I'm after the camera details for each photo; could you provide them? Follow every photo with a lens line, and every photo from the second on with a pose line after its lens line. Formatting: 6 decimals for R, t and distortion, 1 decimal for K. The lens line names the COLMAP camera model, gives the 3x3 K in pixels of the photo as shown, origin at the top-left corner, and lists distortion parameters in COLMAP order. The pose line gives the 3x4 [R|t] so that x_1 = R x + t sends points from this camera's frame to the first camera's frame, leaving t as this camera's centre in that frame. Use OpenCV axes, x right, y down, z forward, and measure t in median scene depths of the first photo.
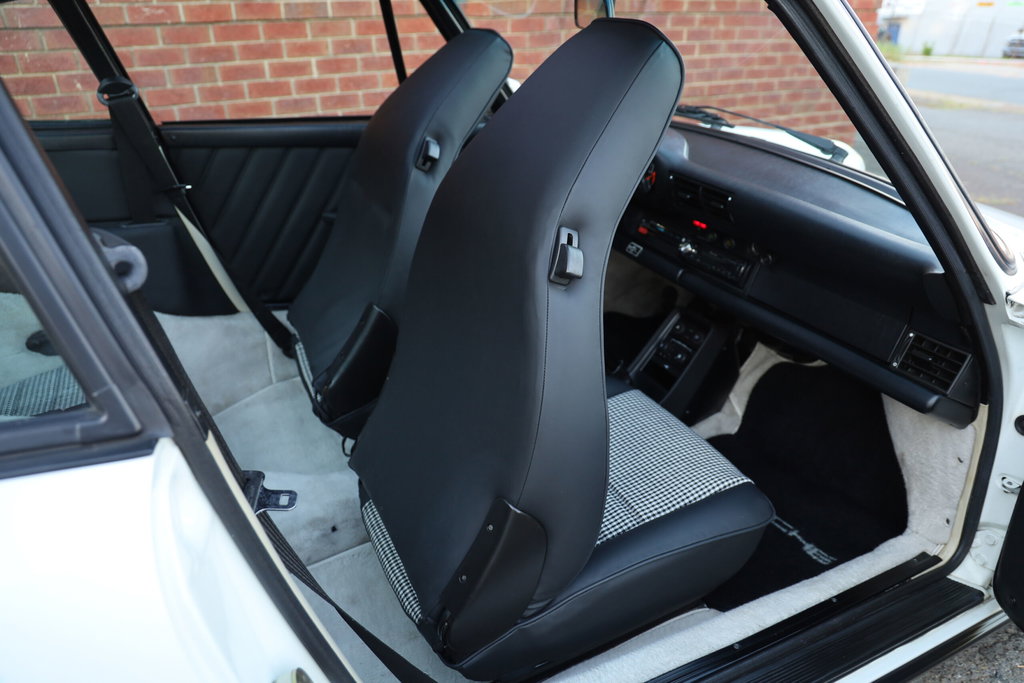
lens RADIAL K [[710.7, 0, 512.0], [0, 710.7, 341.5], [0, 0, 1]] dist [-0.091153, 0.061275]
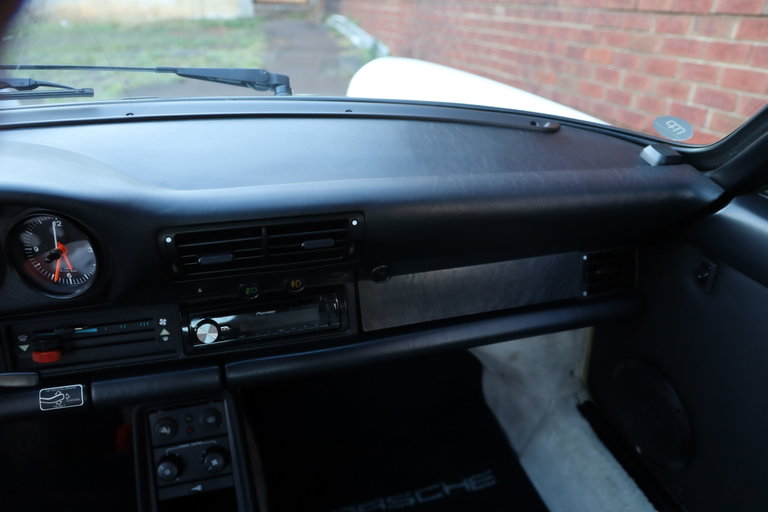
lens RADIAL K [[533.0, 0, 384.0], [0, 533.0, 256.0], [0, 0, 1]] dist [-0.091153, 0.061275]
pose [[0.193133, -0.522928, 0.830208, -0.023806], [0.397928, 0.815173, 0.420887, -0.265719], [-0.896857, 0.249076, 0.365524, 0.652802]]
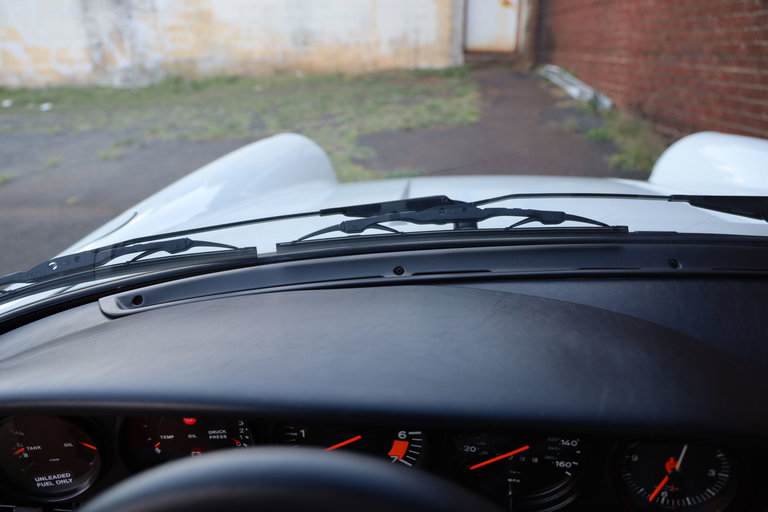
lens RADIAL K [[523.7, 0, 384.0], [0, 523.7, 256.0], [0, 0, 1]] dist [-0.093321, 0.069514]
pose [[0.505080, -0.428065, 0.749437, -0.000418], [0.412787, 0.882393, 0.225811, -0.398515], [-0.757959, 0.195305, 0.622378, 0.862692]]
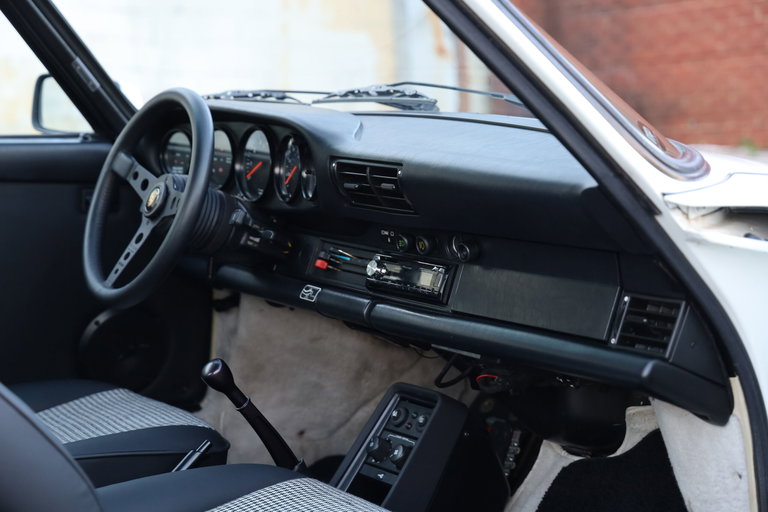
lens RADIAL K [[1715.2, 0, 384.0], [0, 1715.2, 256.0], [0, 0, 1]] dist [0.285010, -0.077346]
pose [[0.993835, -0.061447, 0.092281, 0.096184], [0.087616, 0.945330, -0.314126, 0.337897], [-0.067934, 0.320275, 0.944886, -0.504513]]
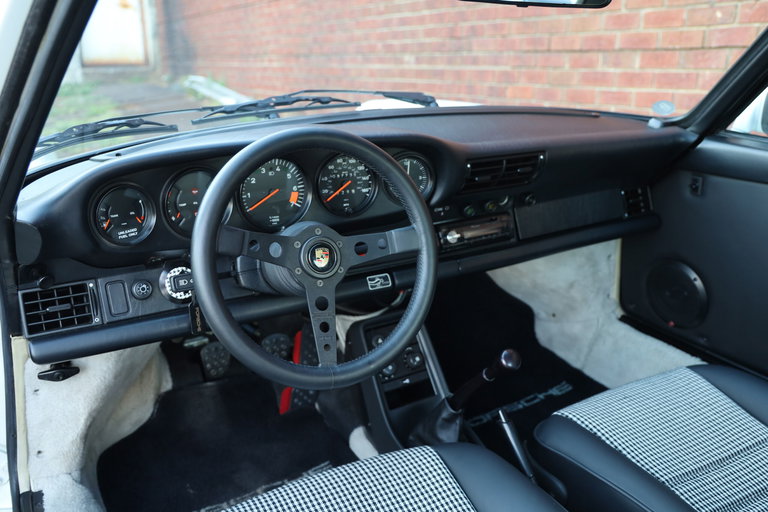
lens RADIAL K [[647.1, 0, 384.0], [0, 647.1, 256.0], [0, 0, 1]] dist [-0.021415, 0.001764]
pose [[-0.058031, -0.399110, 0.915065, -0.457550], [0.416617, 0.823296, 0.385506, -0.419480], [-0.907228, 0.403603, 0.118499, 0.896017]]
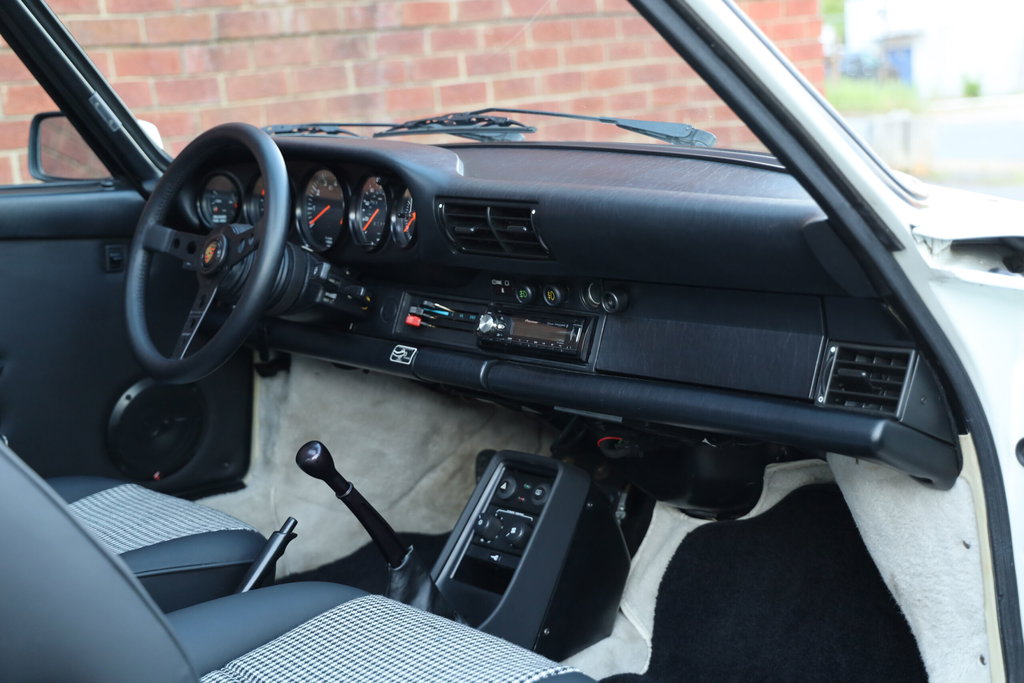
lens RADIAL K [[1673.8, 0, 512.0], [0, 1673.8, 341.5], [0, 0, 1]] dist [0.154975, -0.059899]
pose [[0.968115, -0.111671, 0.224237, -0.042268], [0.171228, 0.948373, -0.266965, 0.231712], [-0.182848, 0.296848, 0.937255, -0.274295]]
